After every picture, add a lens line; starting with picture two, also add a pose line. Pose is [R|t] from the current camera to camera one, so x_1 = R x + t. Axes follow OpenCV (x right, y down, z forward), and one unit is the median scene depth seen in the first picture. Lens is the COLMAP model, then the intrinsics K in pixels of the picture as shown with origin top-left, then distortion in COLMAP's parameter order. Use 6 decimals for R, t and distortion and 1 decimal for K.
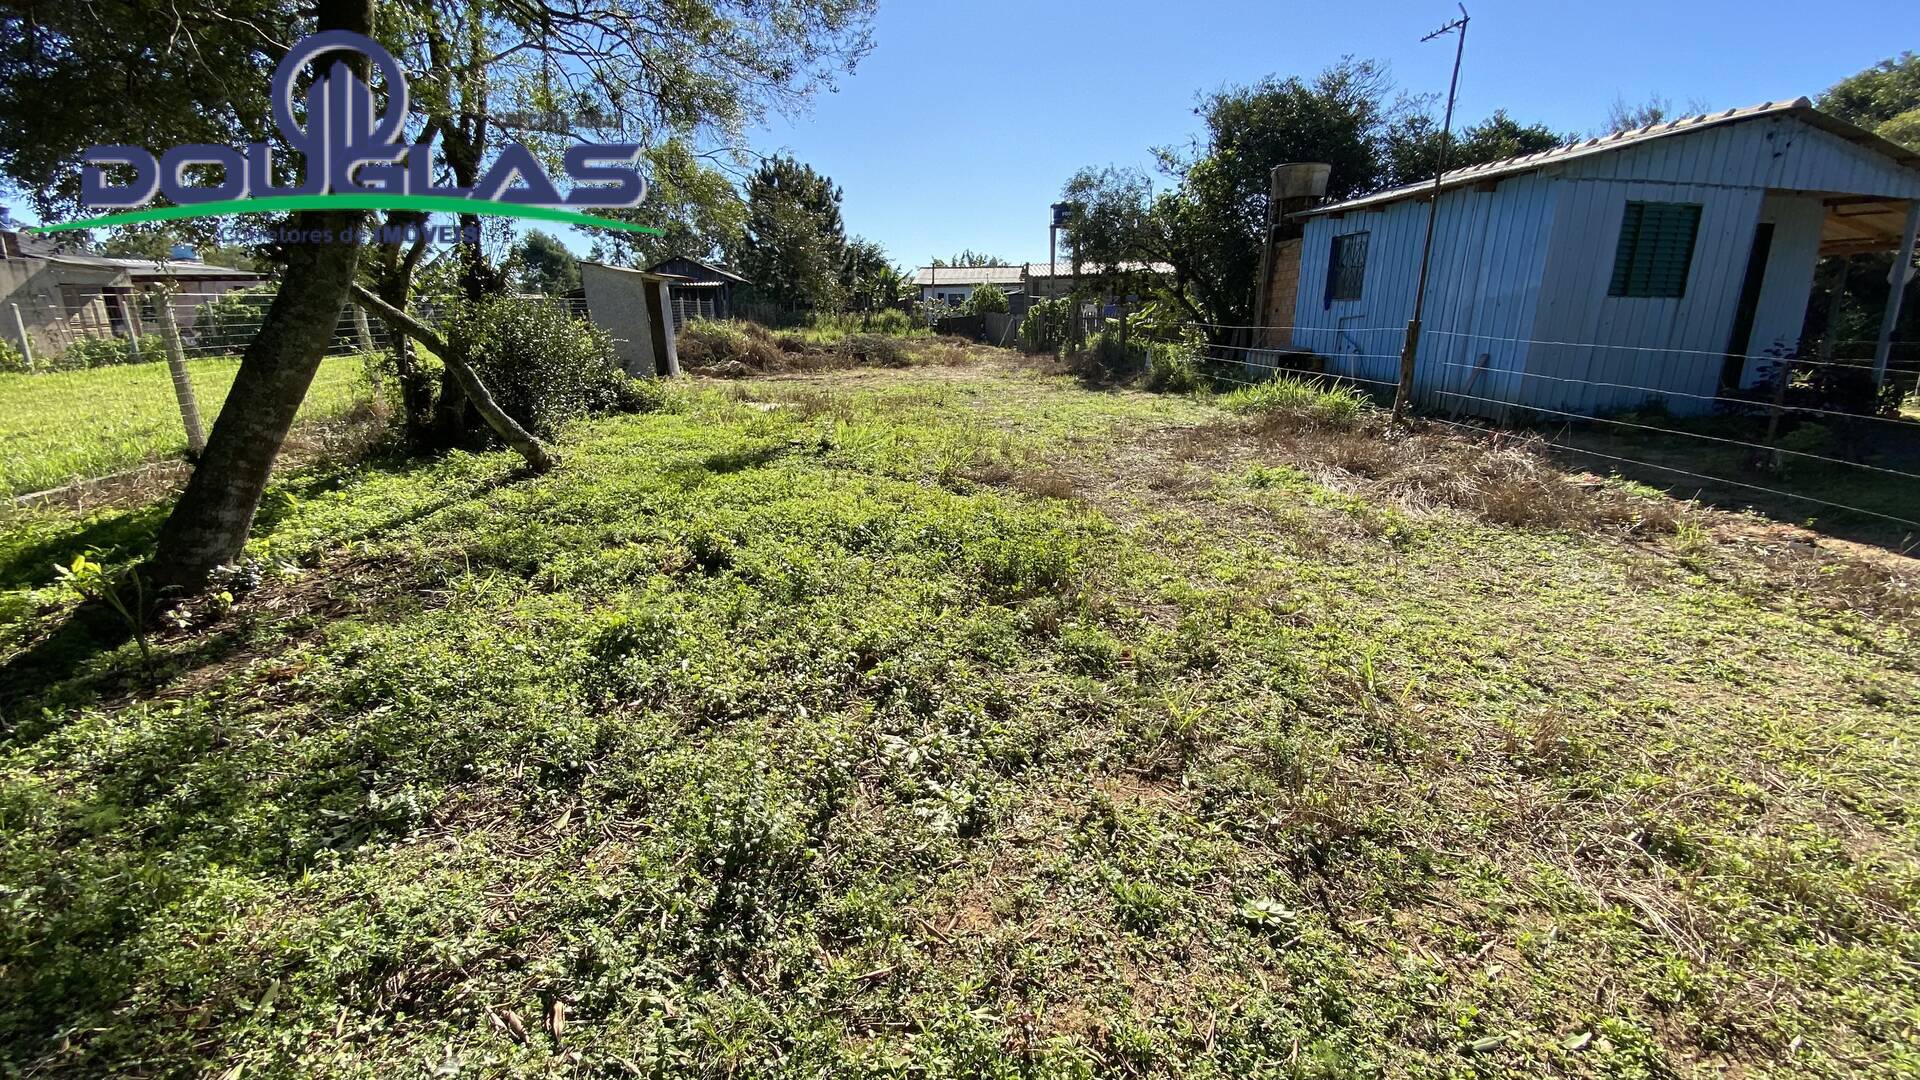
lens RADIAL K [[778.5, 0, 961.5], [0, 778.5, 543.4], [0, 0, 1]] dist [0.012635, -0.017845]
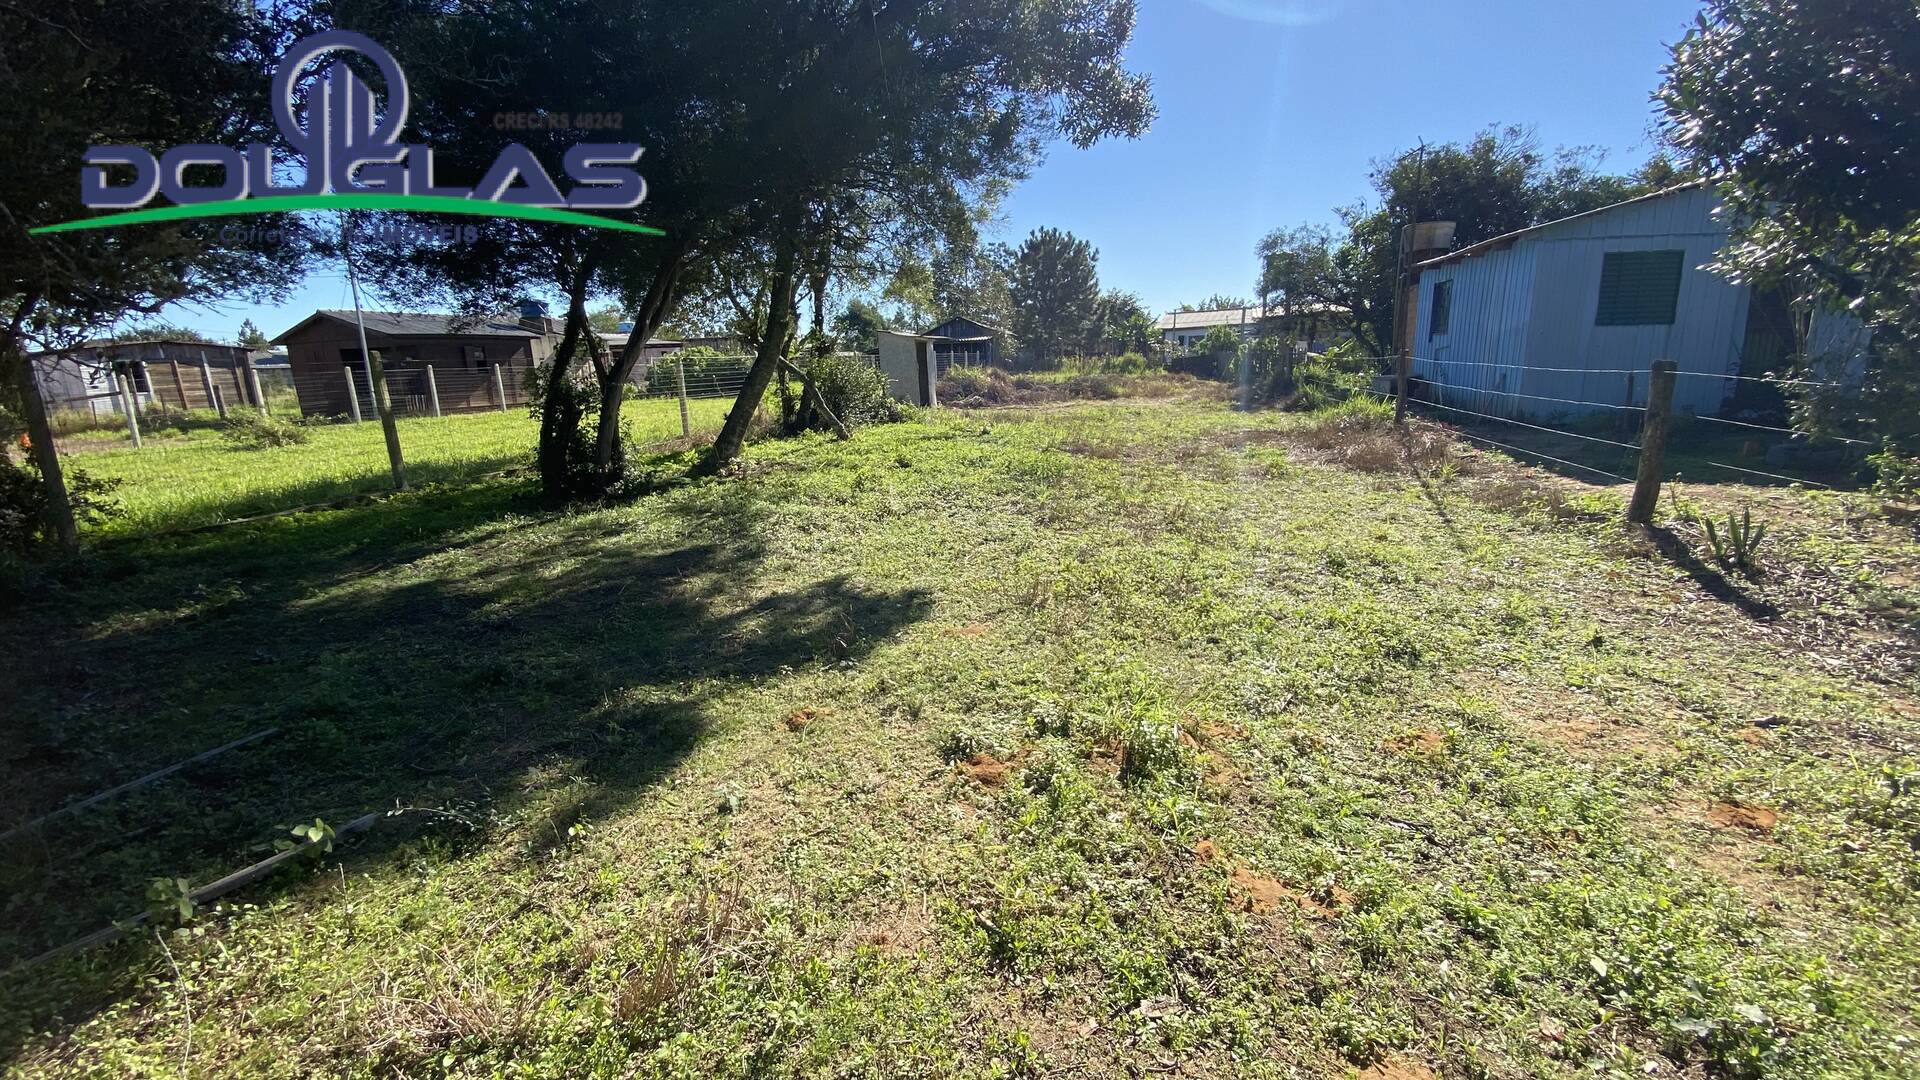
lens RADIAL K [[778.5, 0, 952.8], [0, 778.5, 543.4], [0, 0, 1]] dist [0.012635, -0.017845]
pose [[0.936810, 0.048807, -0.346418, 0.537296], [-0.067095, 0.996904, -0.040988, 0.284269], [0.343345, 0.061641, 0.937184, -0.949455]]
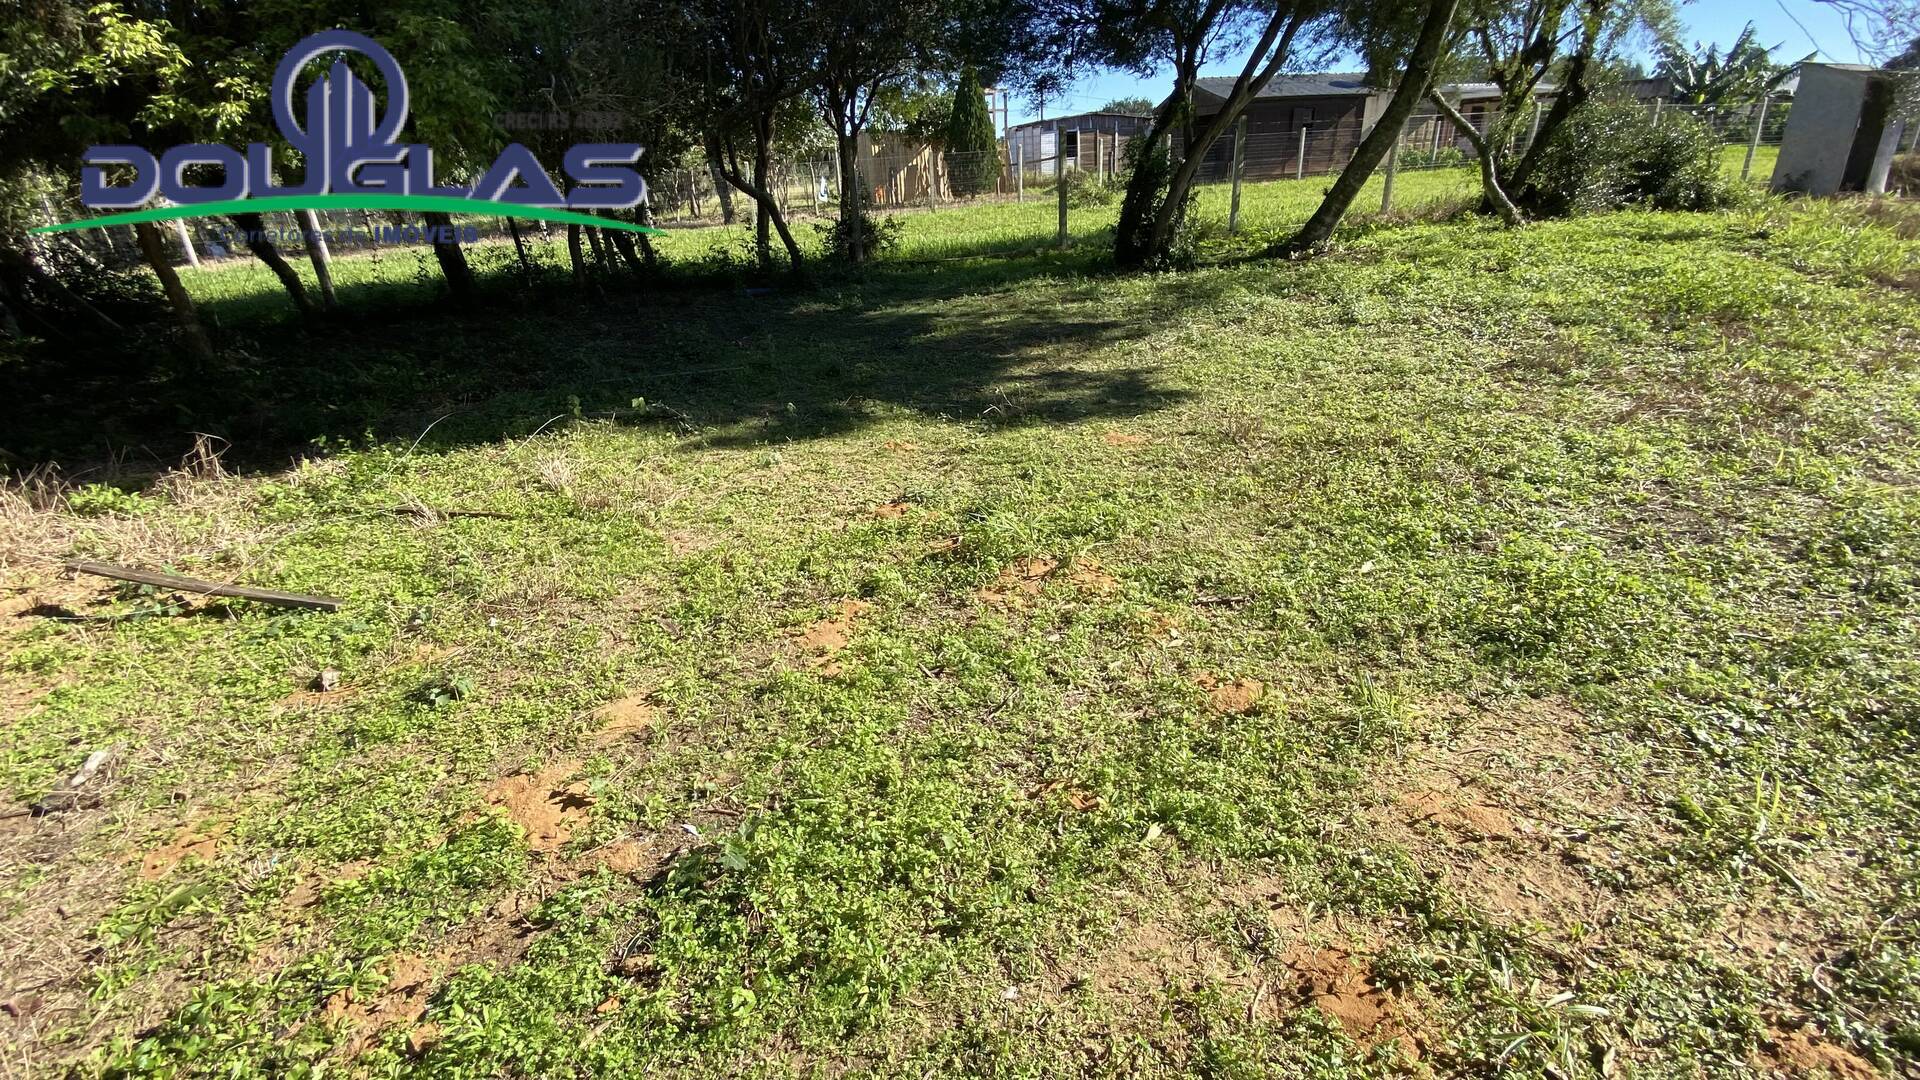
lens RADIAL K [[778.5, 0, 950.5], [0, 778.5, 541.7], [0, 0, 1]] dist [0.012635, -0.017845]
pose [[0.201870, 0.414779, -0.887247, 1.047187], [-0.221954, 0.901703, 0.371037, 0.166115], [0.953931, 0.122027, 0.274089, -0.520907]]
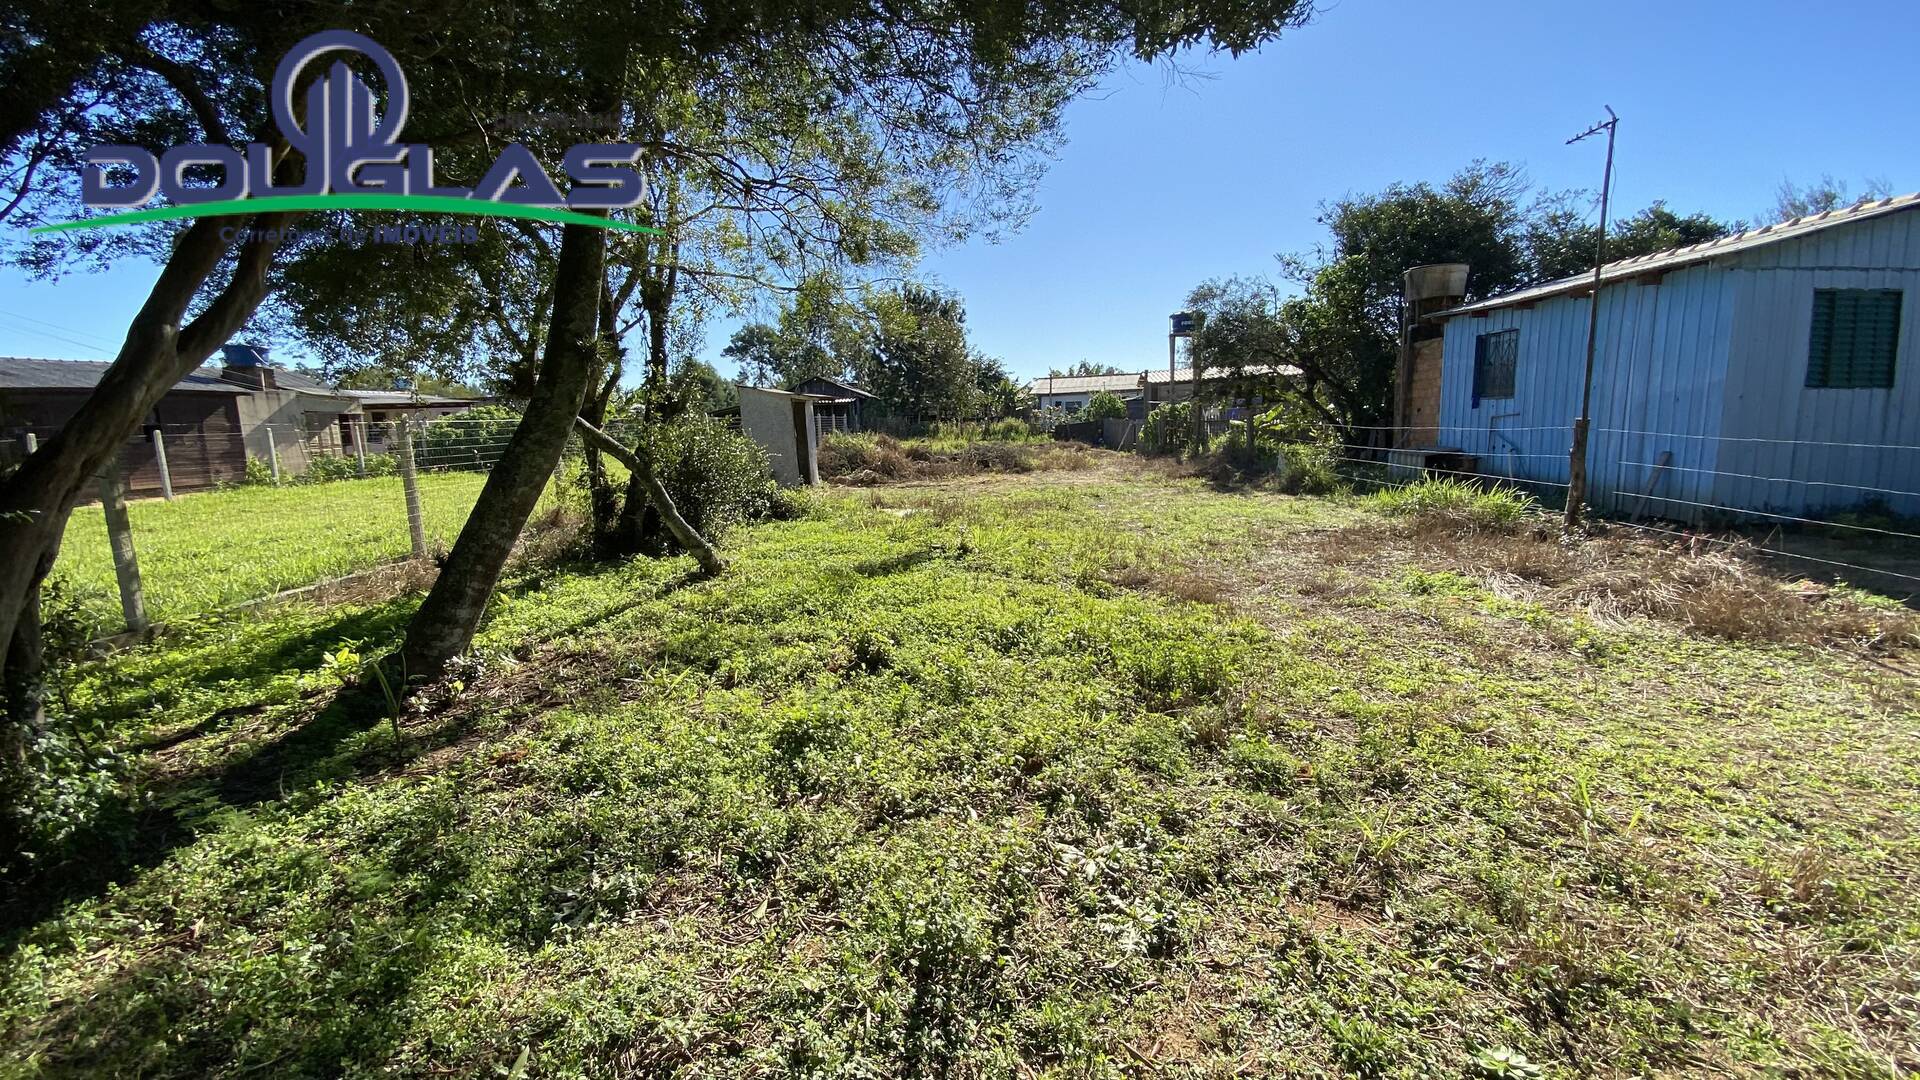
lens RADIAL K [[778.5, 0, 959.1], [0, 778.5, 544.8], [0, 0, 1]] dist [0.012635, -0.017845]
pose [[0.989155, -0.002076, -0.146858, -0.045806], [-0.016859, 0.991686, -0.127573, -0.001245], [0.145901, 0.128666, 0.980896, -0.025649]]
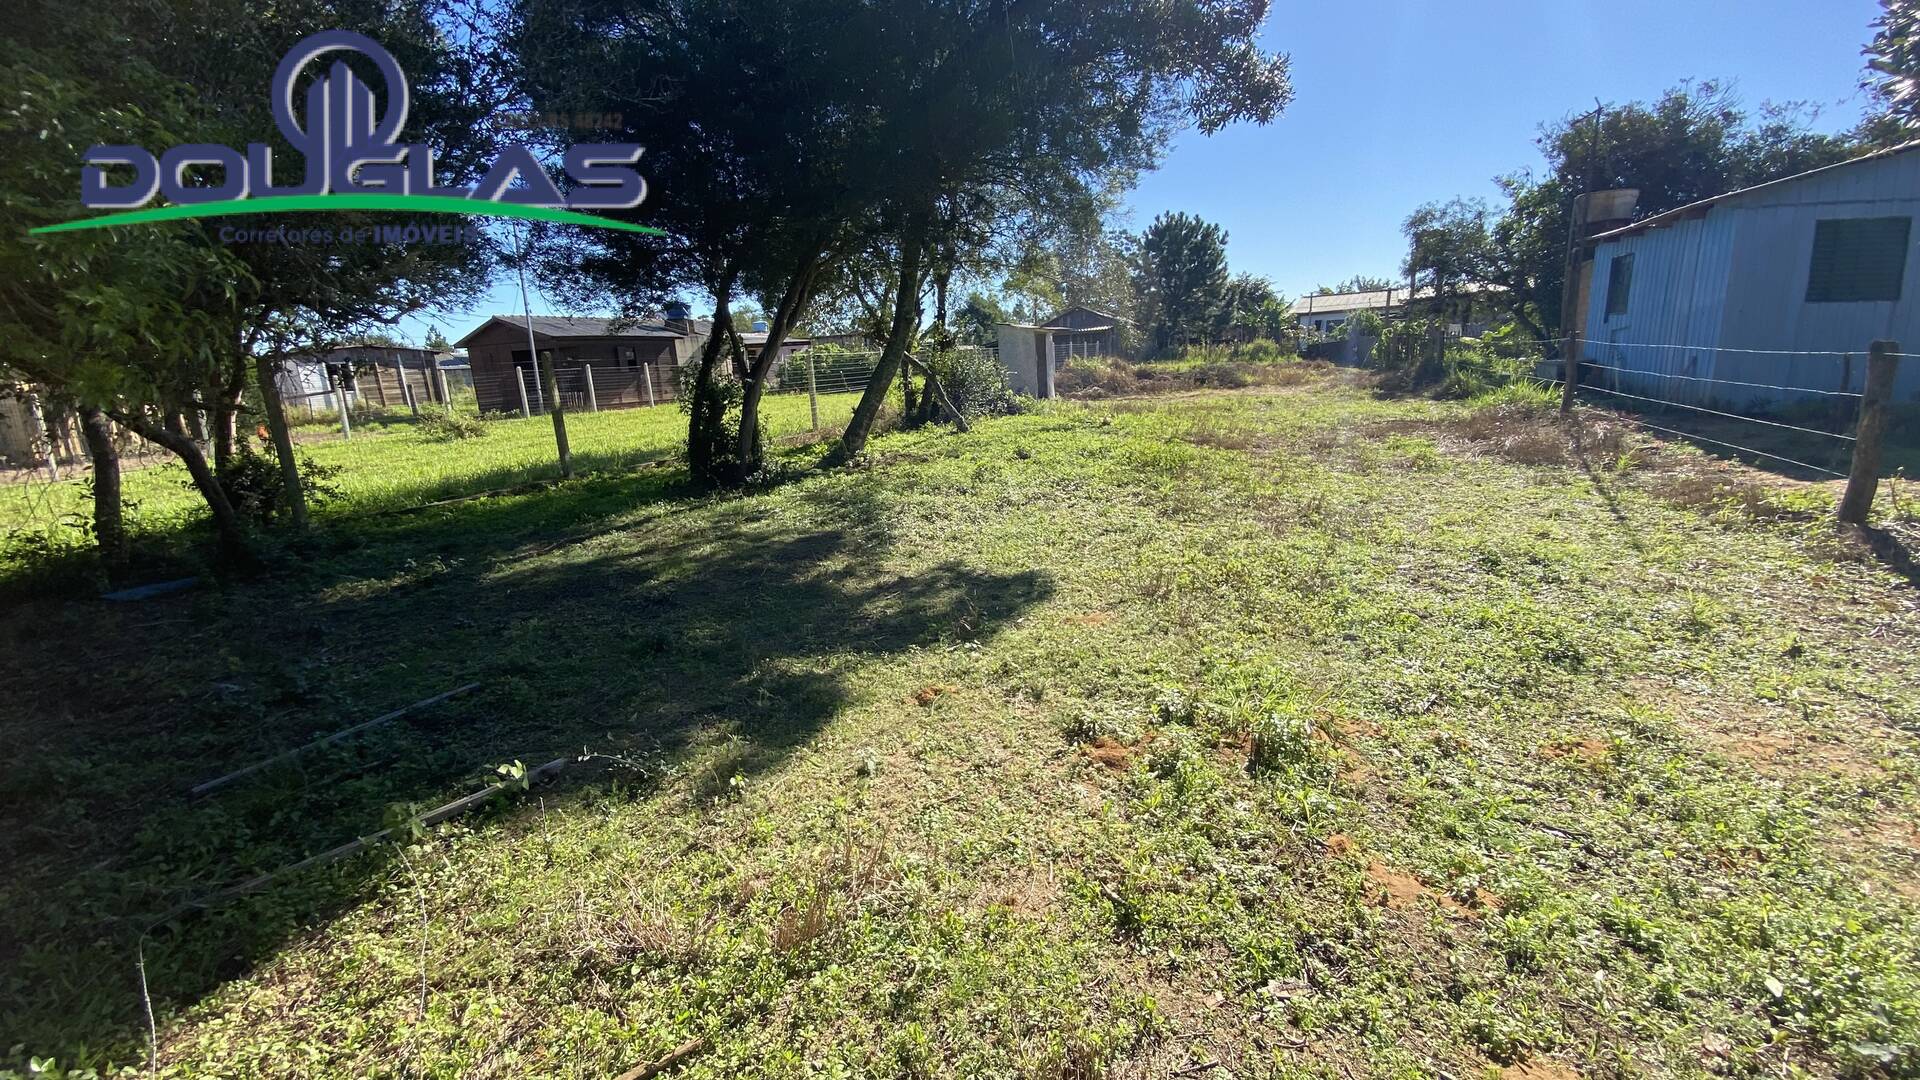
lens RADIAL K [[778.5, 0, 947.4], [0, 778.5, 534.8], [0, 0, 1]] dist [0.012635, -0.017845]
pose [[0.871800, 0.064523, -0.485594, 0.537025], [-0.090123, 0.995493, -0.029523, 0.289760], [0.481501, 0.069501, 0.873686, -0.972653]]
